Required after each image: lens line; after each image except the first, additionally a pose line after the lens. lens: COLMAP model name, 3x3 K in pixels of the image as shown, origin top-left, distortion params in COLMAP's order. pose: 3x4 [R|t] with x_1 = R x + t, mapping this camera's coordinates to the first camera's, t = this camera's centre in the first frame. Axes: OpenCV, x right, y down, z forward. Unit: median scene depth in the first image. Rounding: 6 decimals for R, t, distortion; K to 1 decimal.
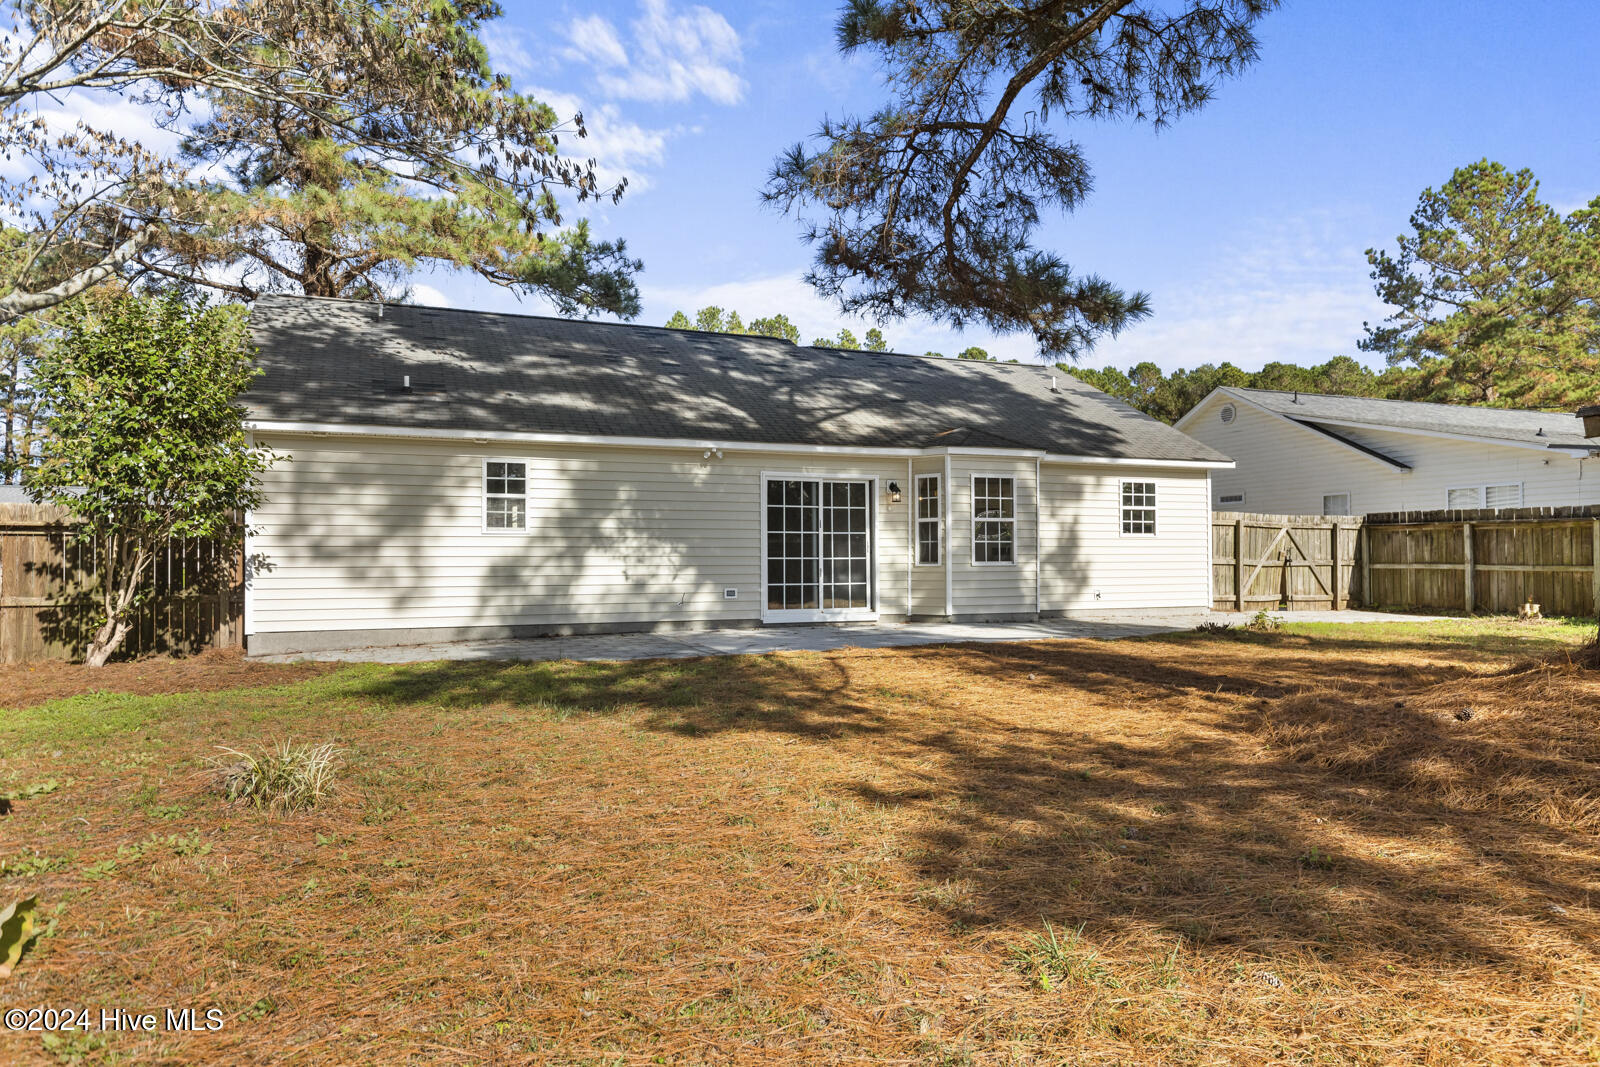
lens RADIAL K [[1061.8, 0, 800.0], [0, 1061.8, 540.9], [0, 0, 1]] dist [-0.000421, 0.000029]
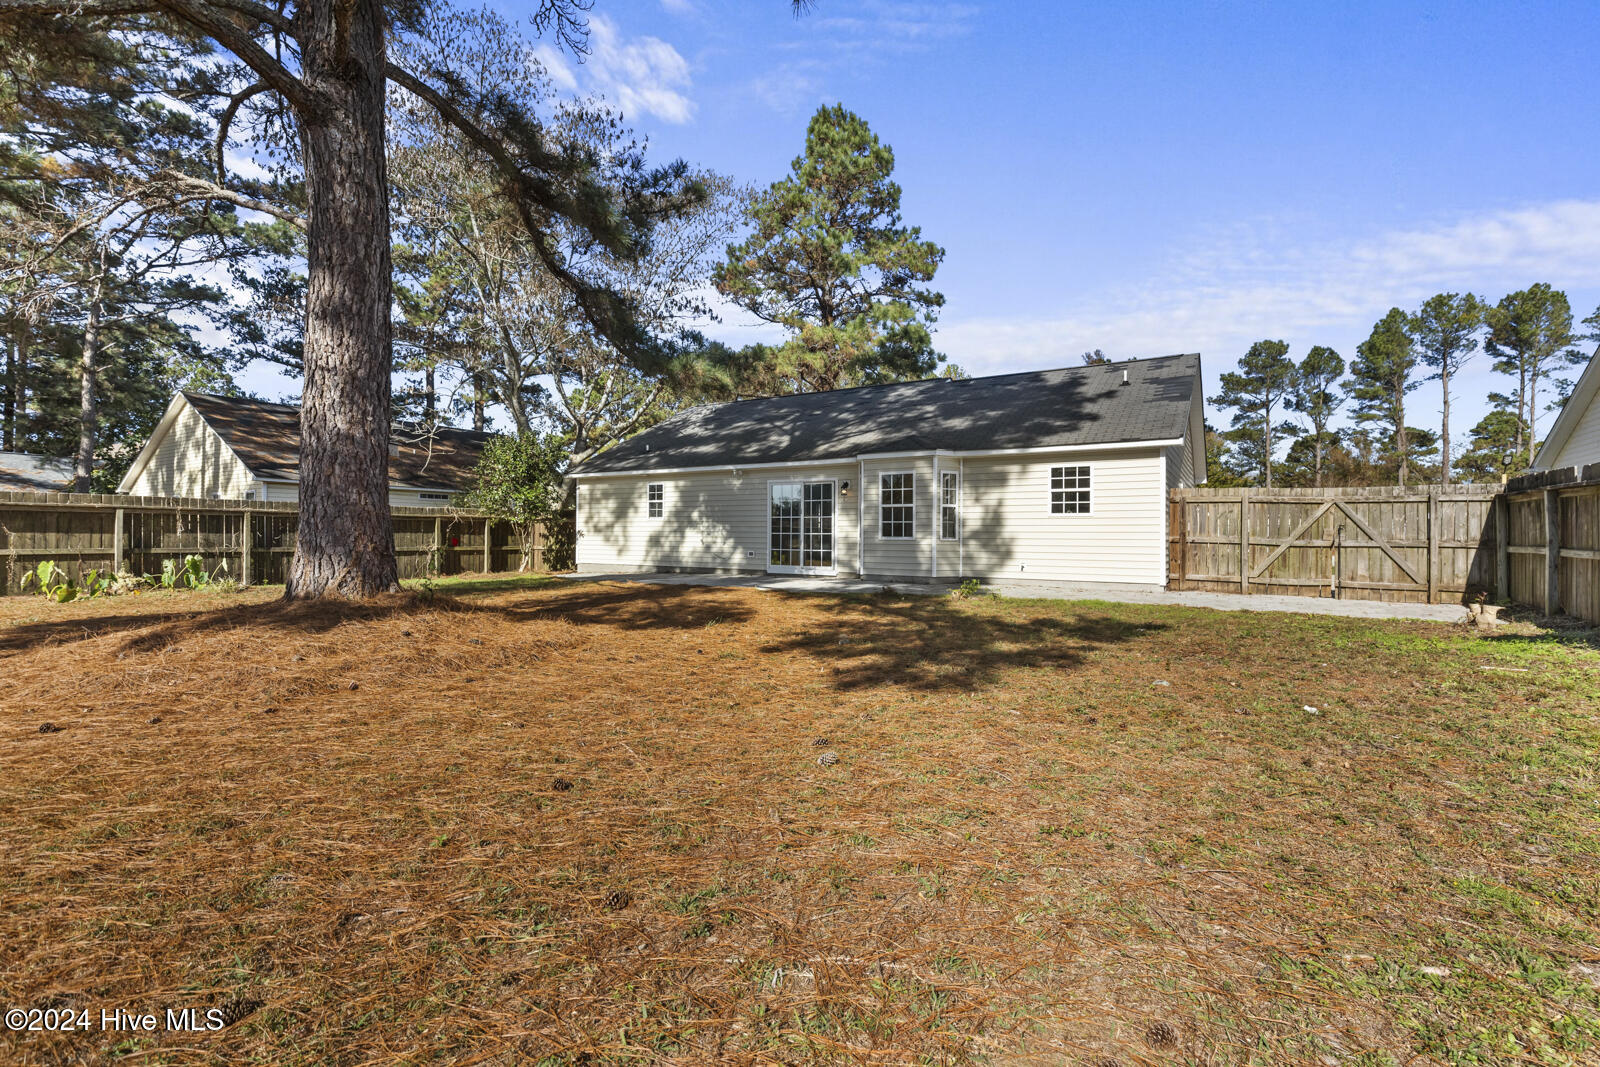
lens RADIAL K [[744.7, 0, 796.6], [0, 744.7, 530.4], [0, 0, 1]] dist [0.002399, 0.000250]
pose [[0.559989, 0.001699, -0.828498, 0.906608], [0.005765, 0.999966, 0.005948, 0.005189], [0.828480, -0.008107, 0.559960, 0.374873]]
